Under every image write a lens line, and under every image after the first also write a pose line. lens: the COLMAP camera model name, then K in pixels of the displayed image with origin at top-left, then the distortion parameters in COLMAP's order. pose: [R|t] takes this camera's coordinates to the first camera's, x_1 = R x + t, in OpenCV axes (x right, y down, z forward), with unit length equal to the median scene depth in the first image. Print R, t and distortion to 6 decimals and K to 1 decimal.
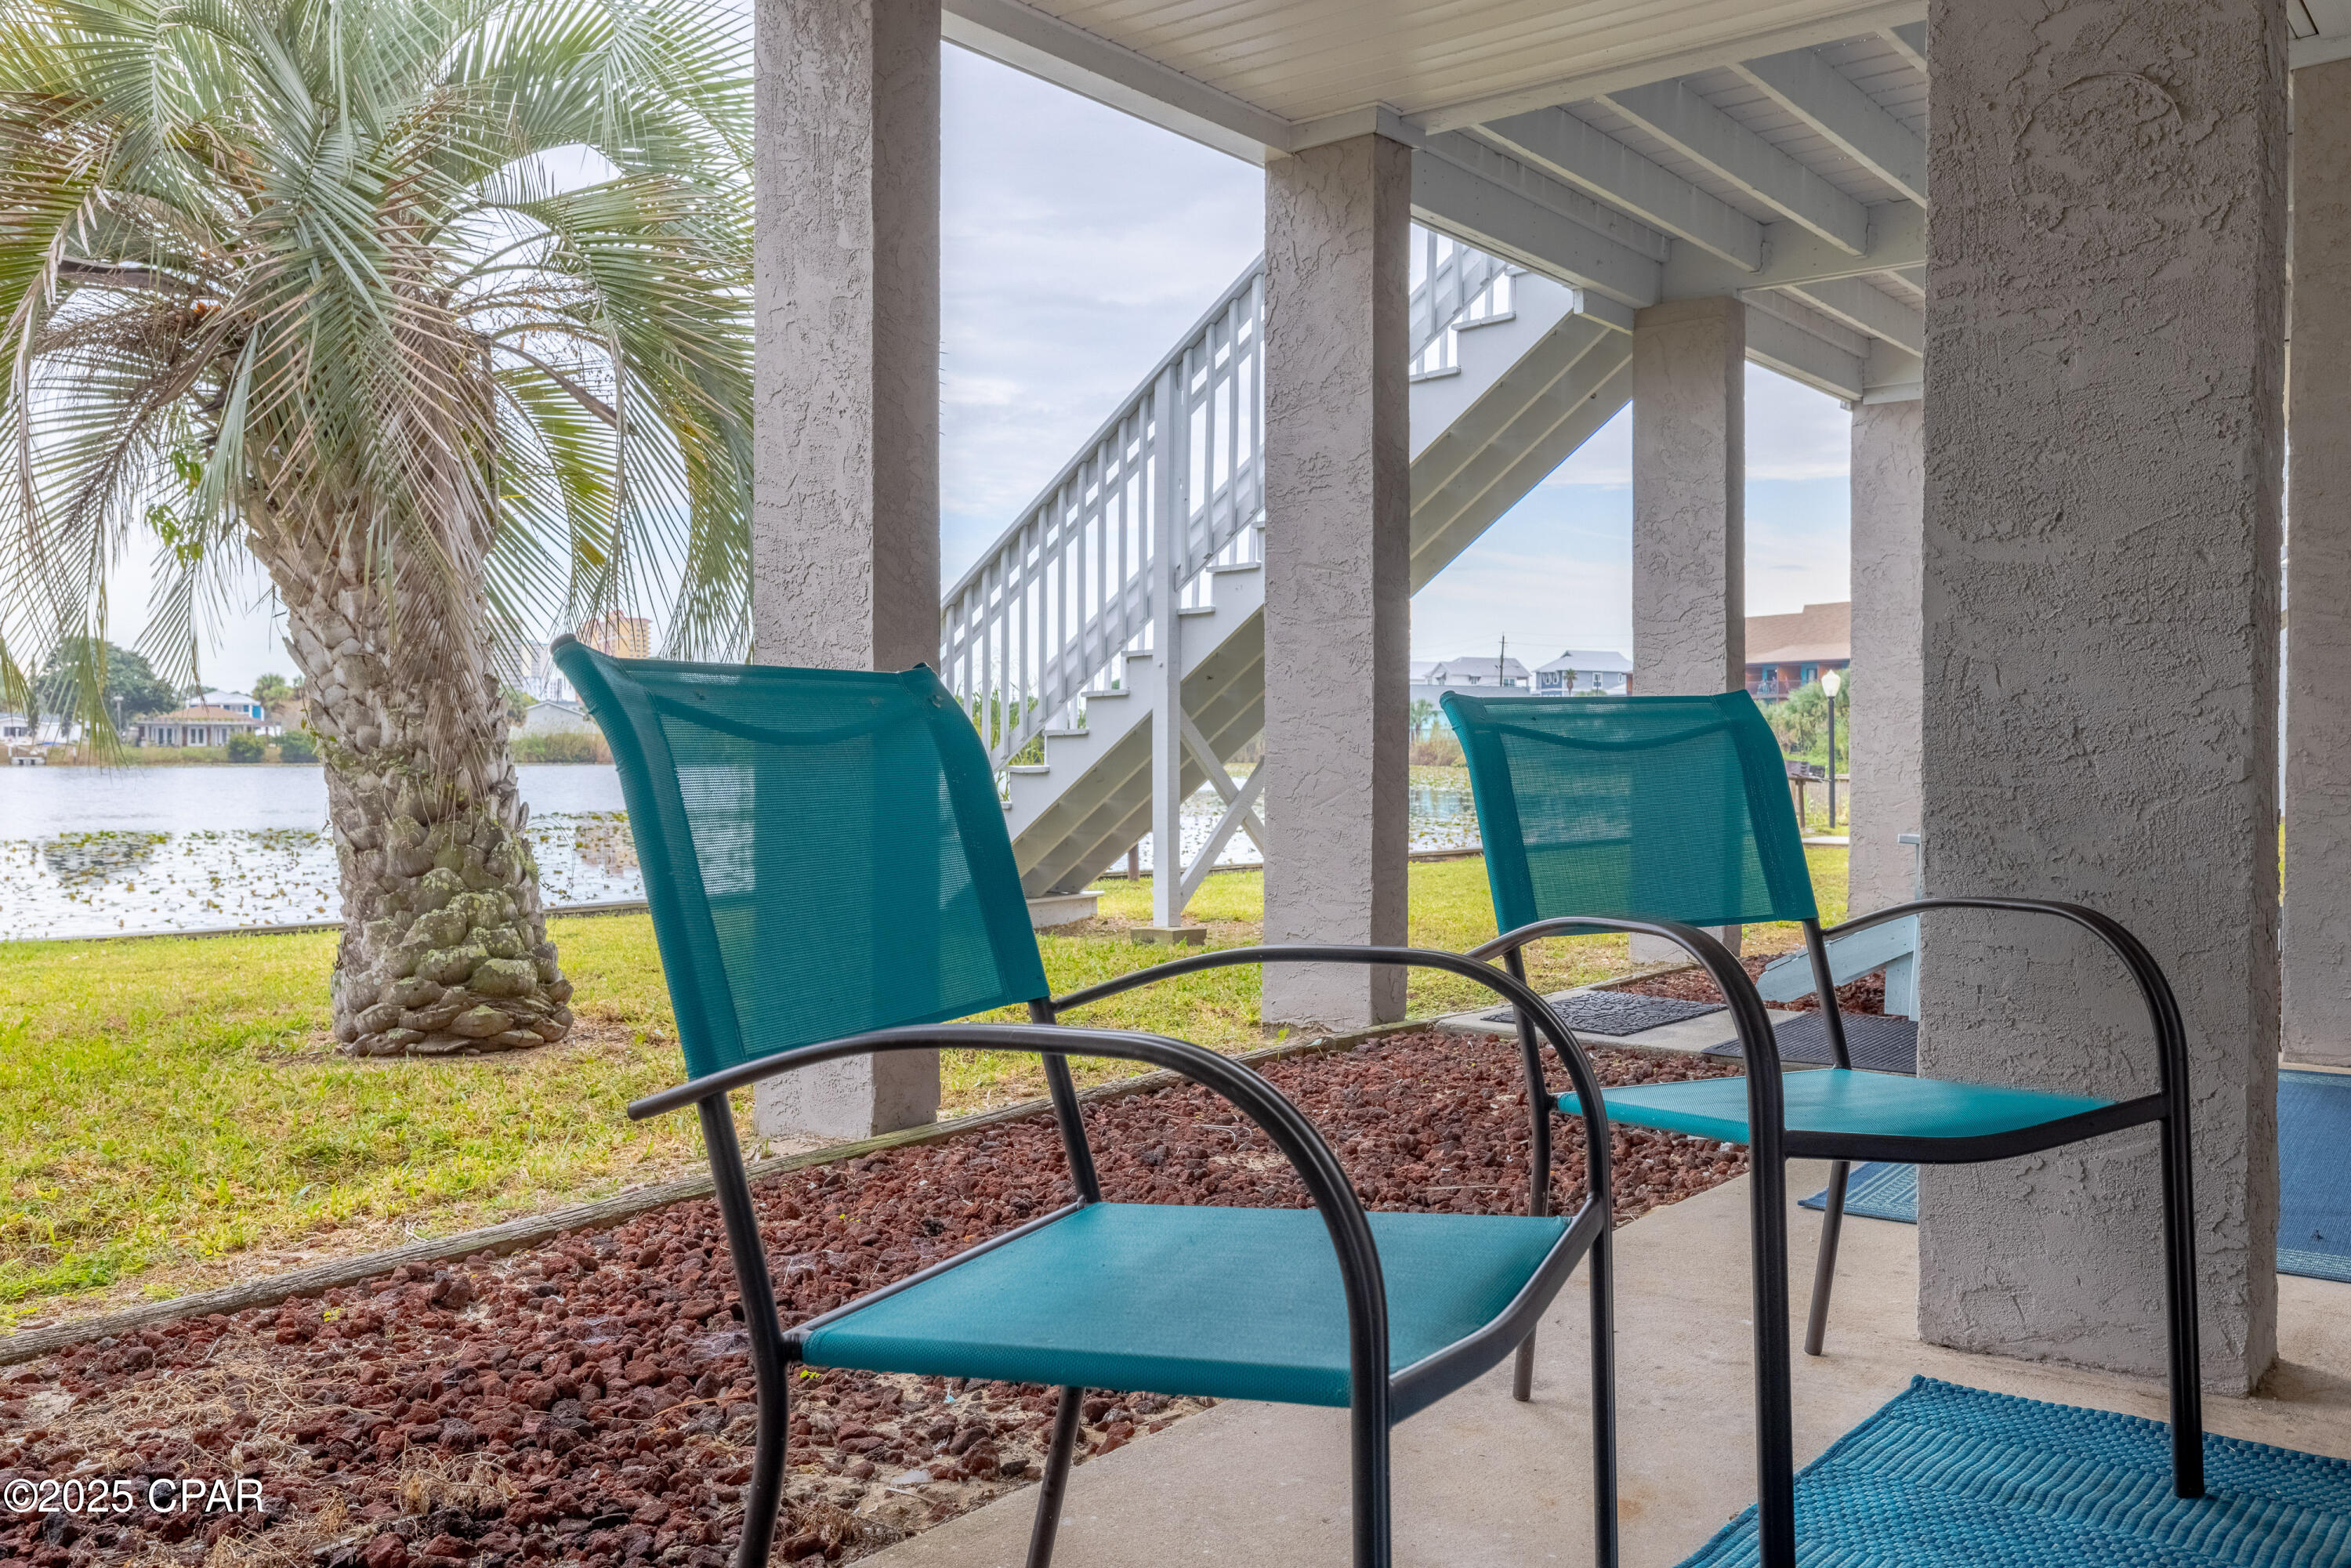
lens RADIAL K [[1832.3, 0, 1168.2], [0, 1832.3, 767.0], [0, 0, 1]] dist [0.006052, 0.000935]
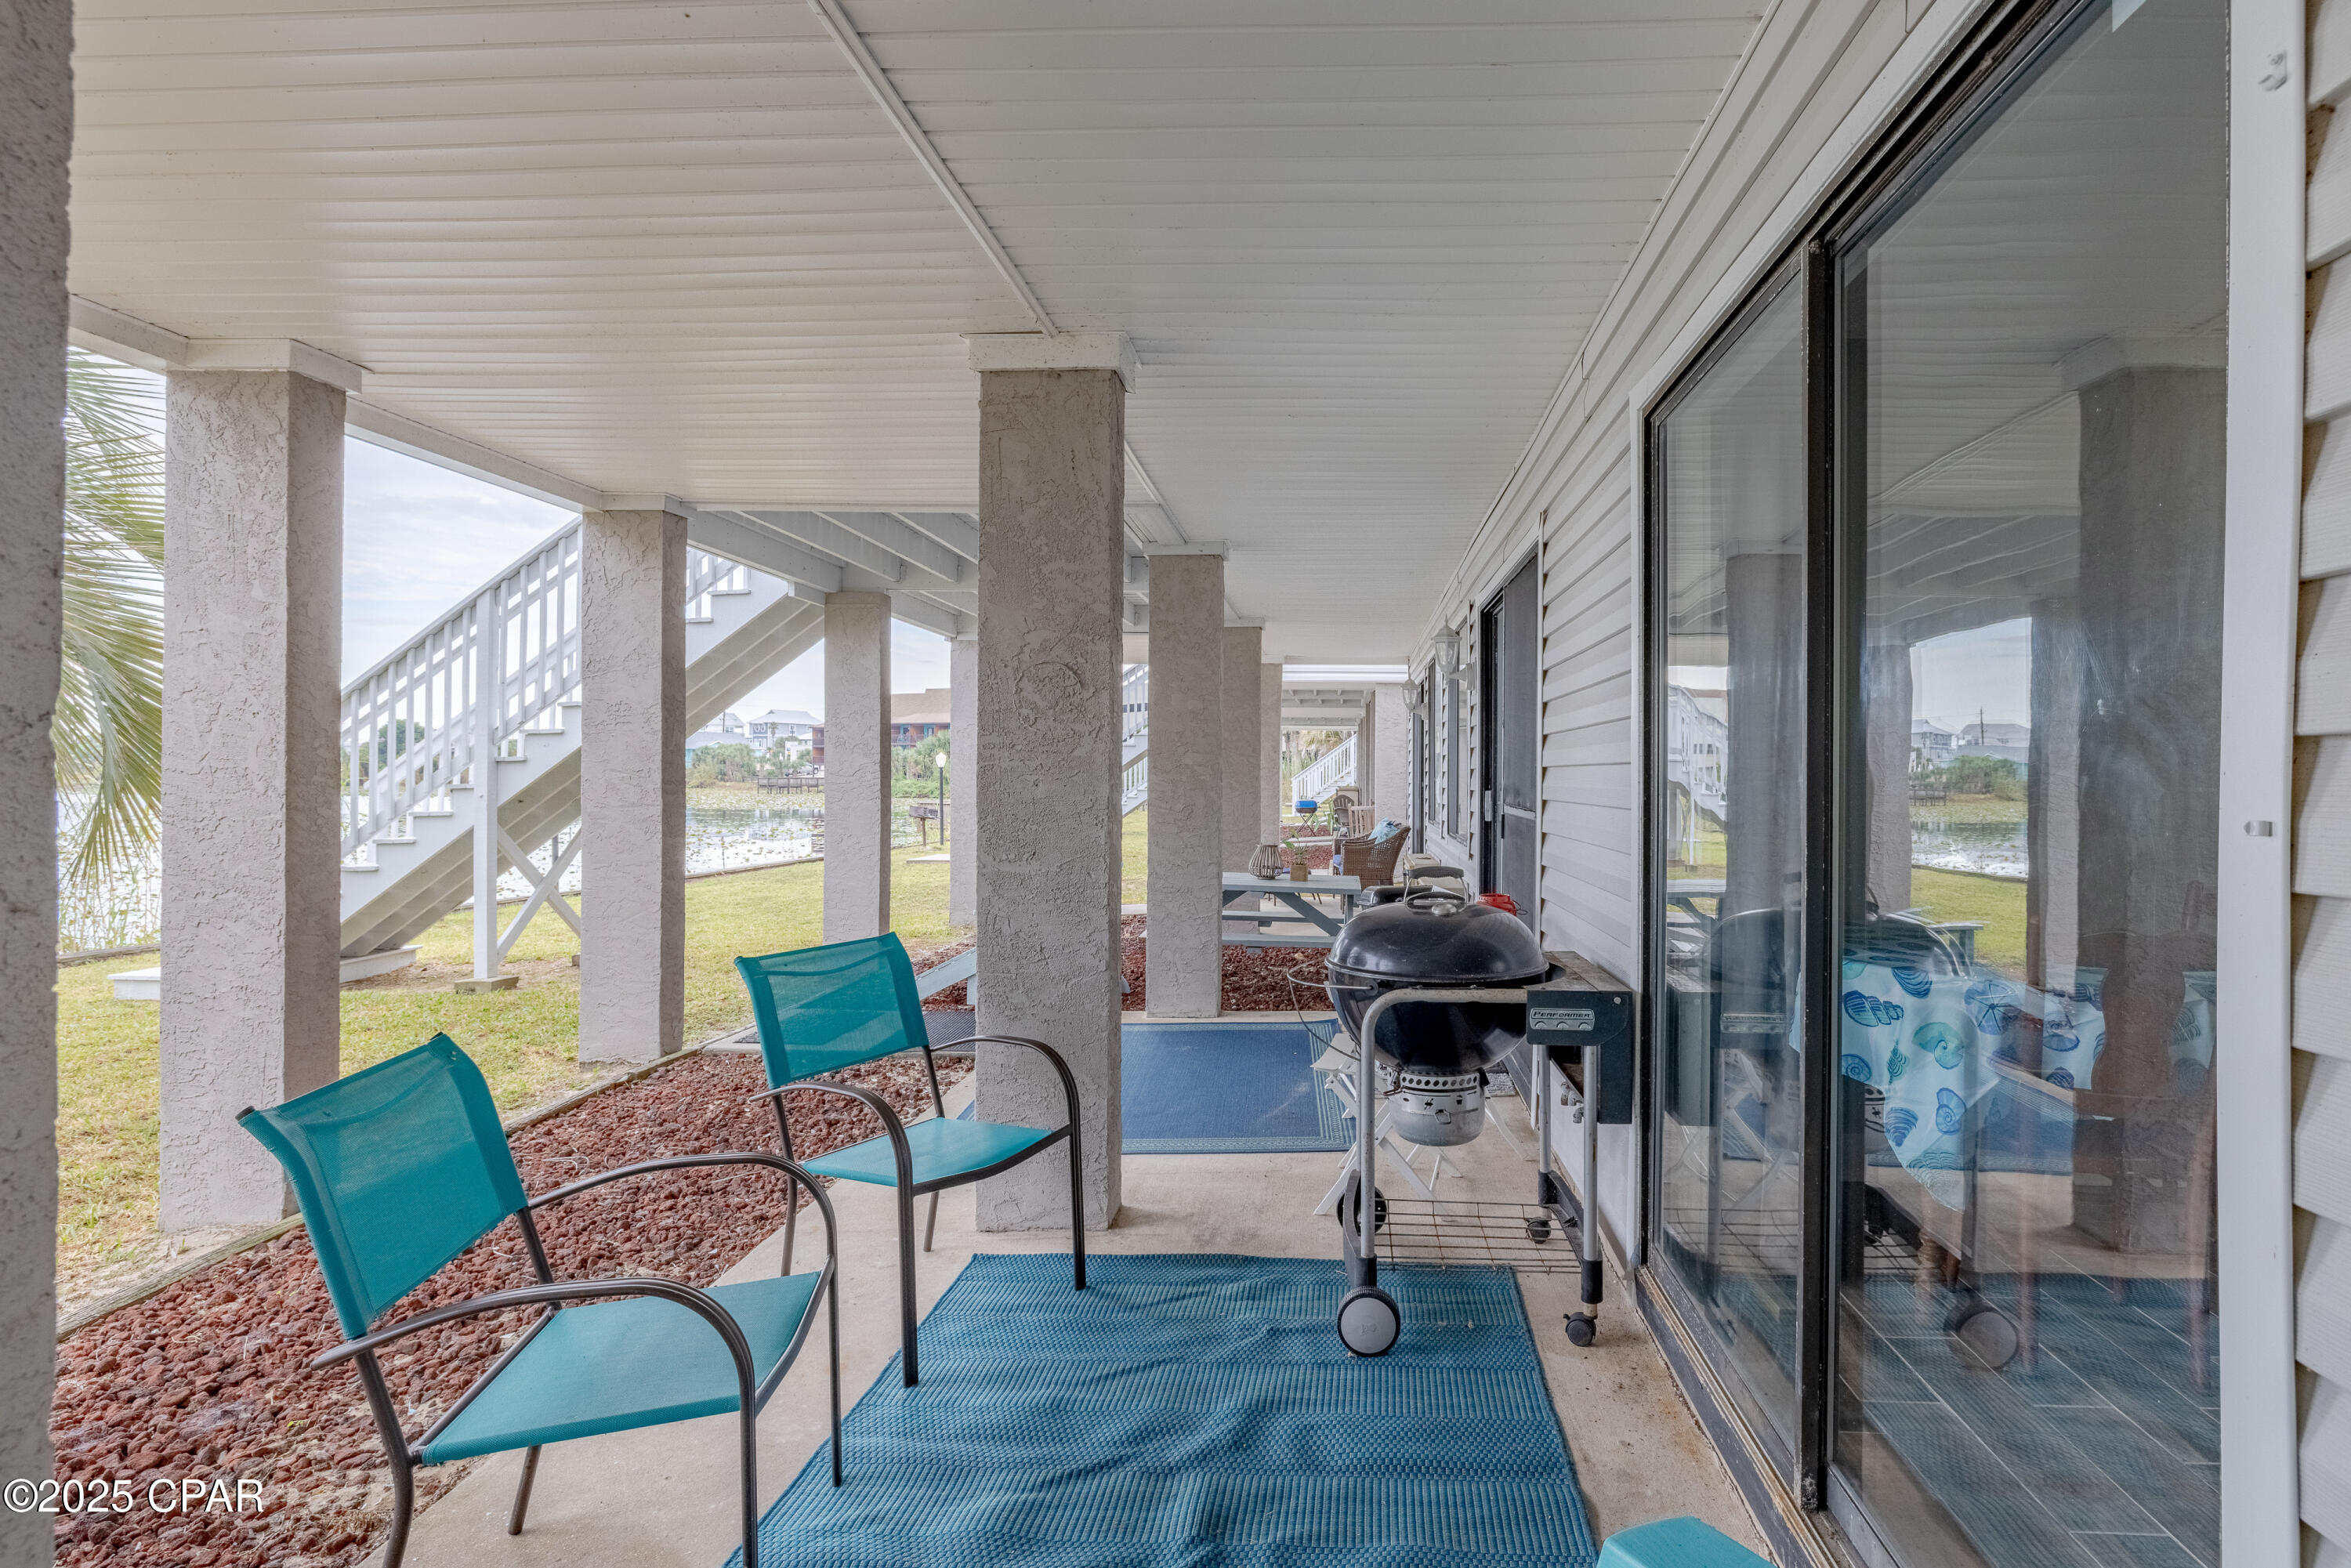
lens RADIAL K [[1129.1, 0, 1283.7], [0, 1129.1, 772.8], [0, 0, 1]] dist [-0.005620, 0.001725]
pose [[0.801708, 0.002304, 0.597712, -0.060594], [0.004442, 0.999942, -0.009812, -0.137495], [-0.597700, 0.010521, 0.801651, -0.183436]]
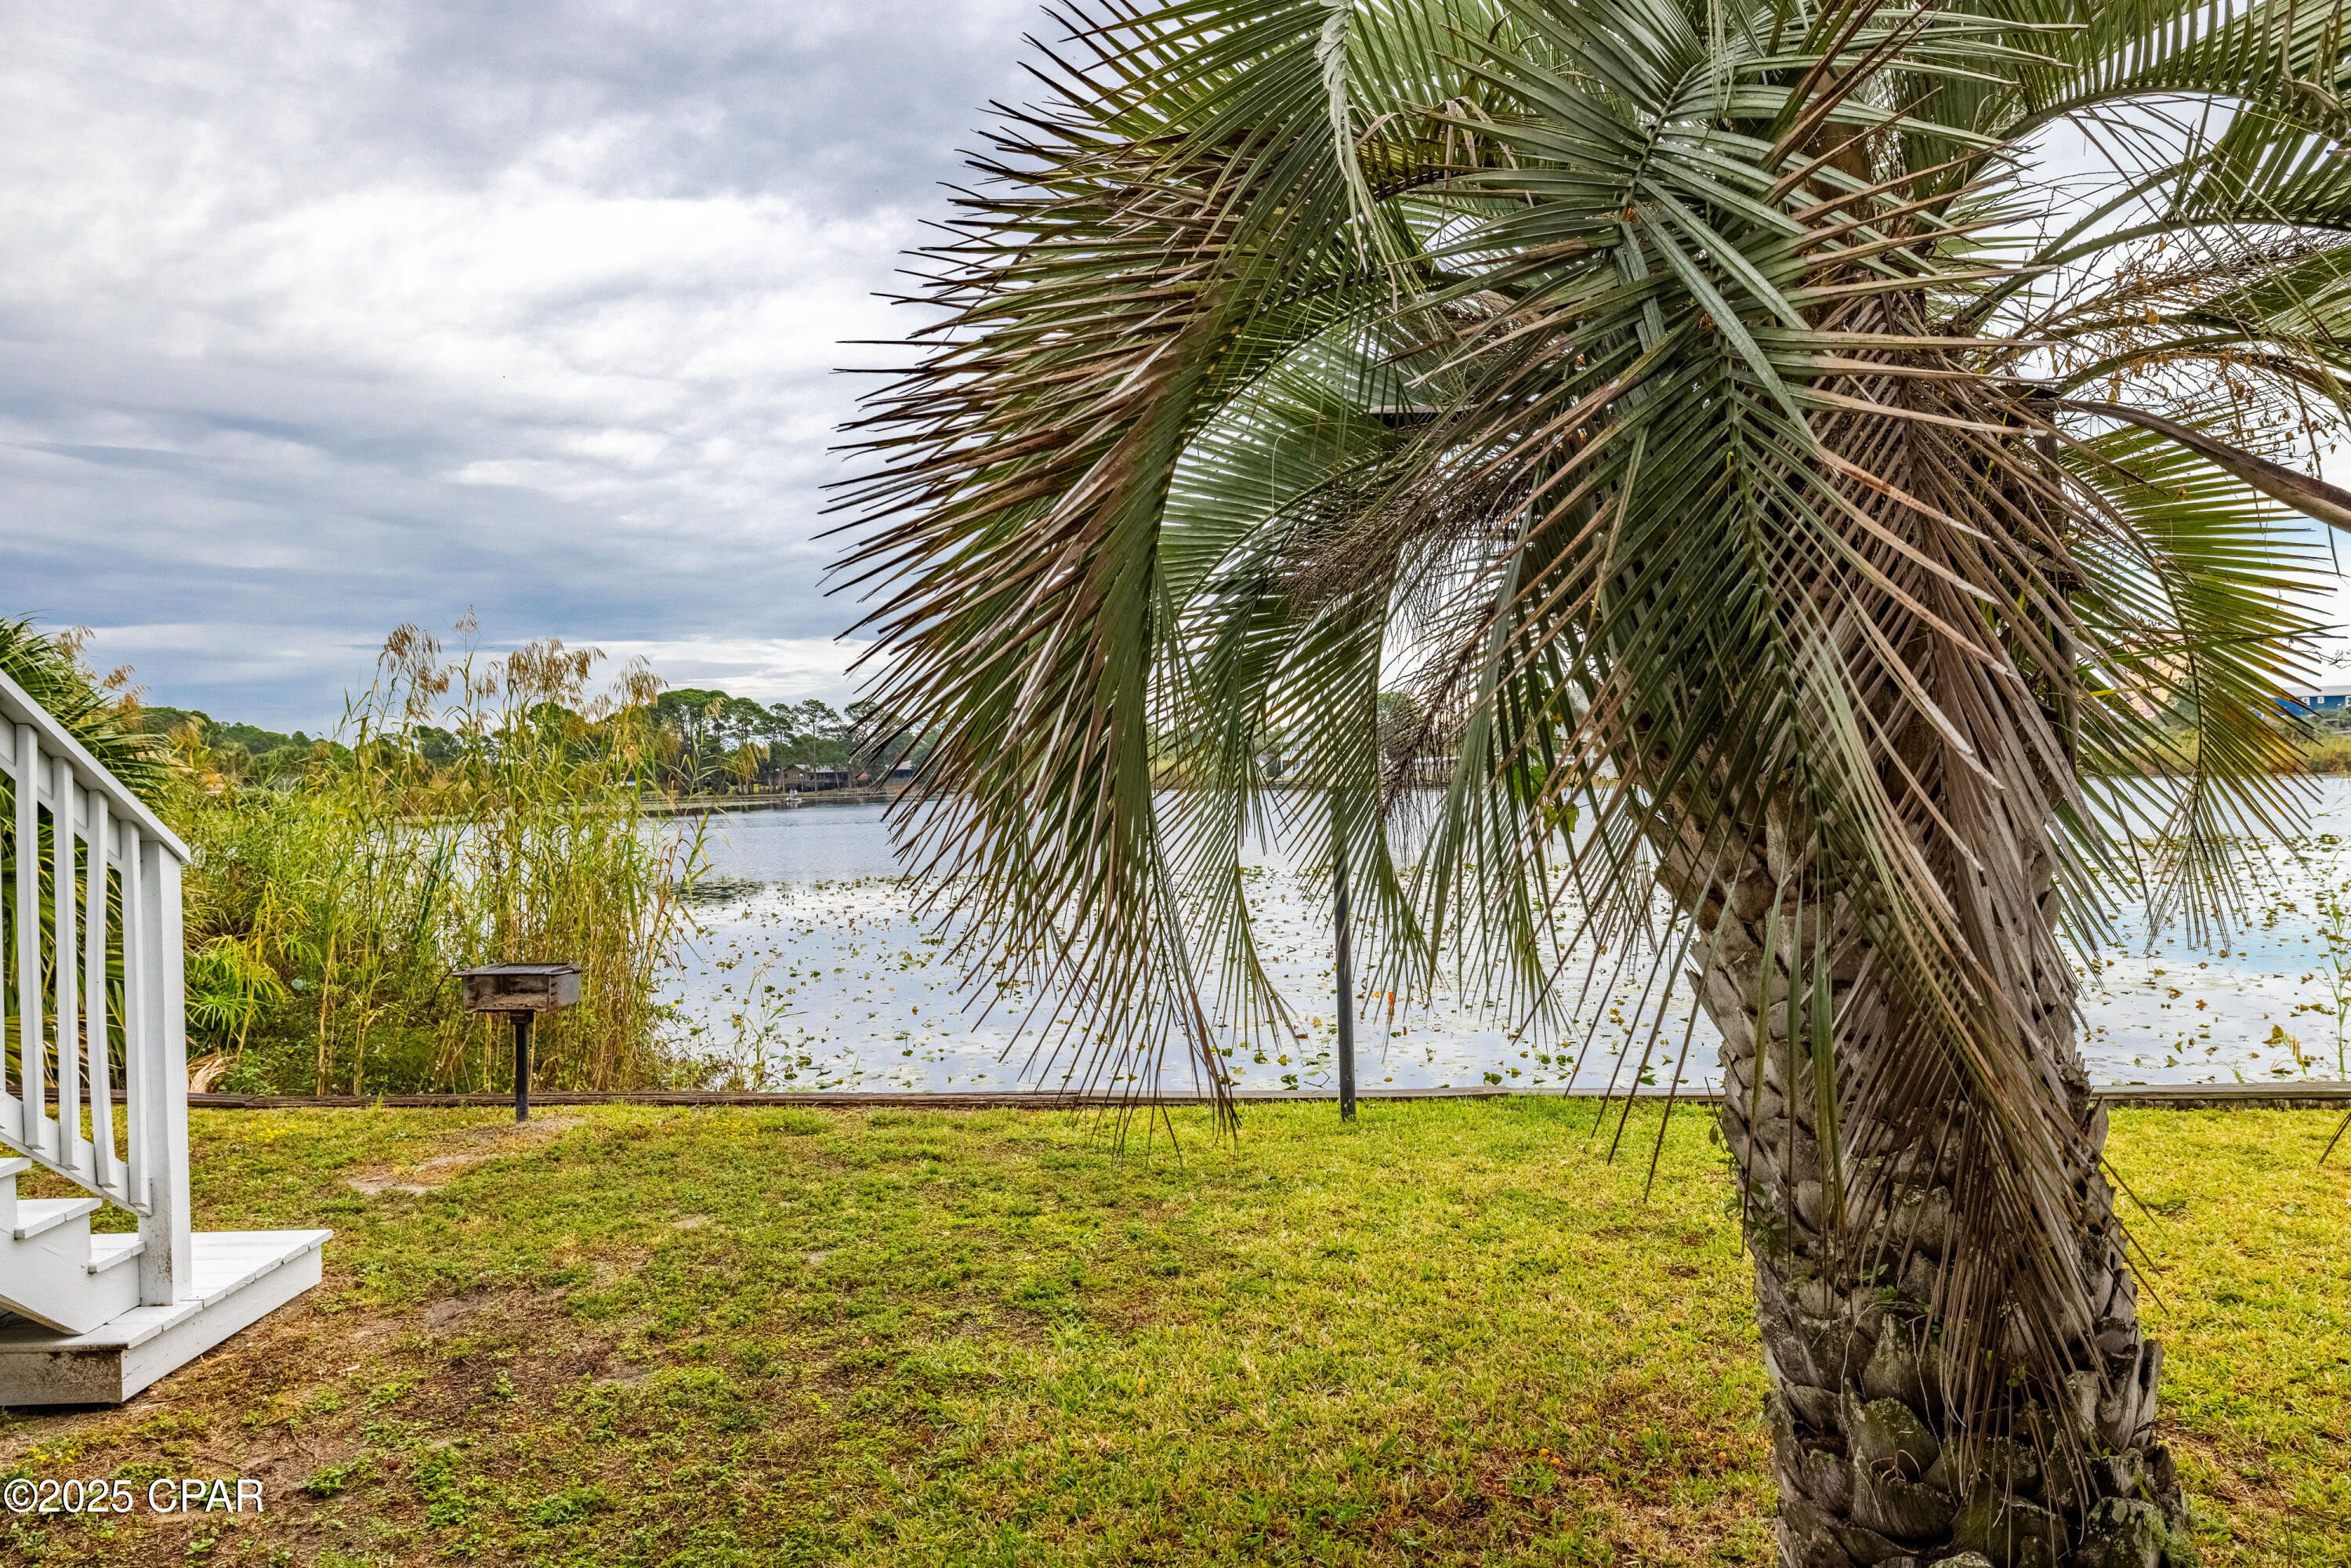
lens RADIAL K [[1467.3, 0, 1175.5], [0, 1467.3, 784.0], [0, 0, 1]] dist [-0.001781, -0.001436]
pose [[0.636859, -0.010913, -0.770903, -0.321435], [0.016438, 0.999865, -0.000575, -0.195440], [0.770805, -0.012306, 0.636952, 0.831902]]
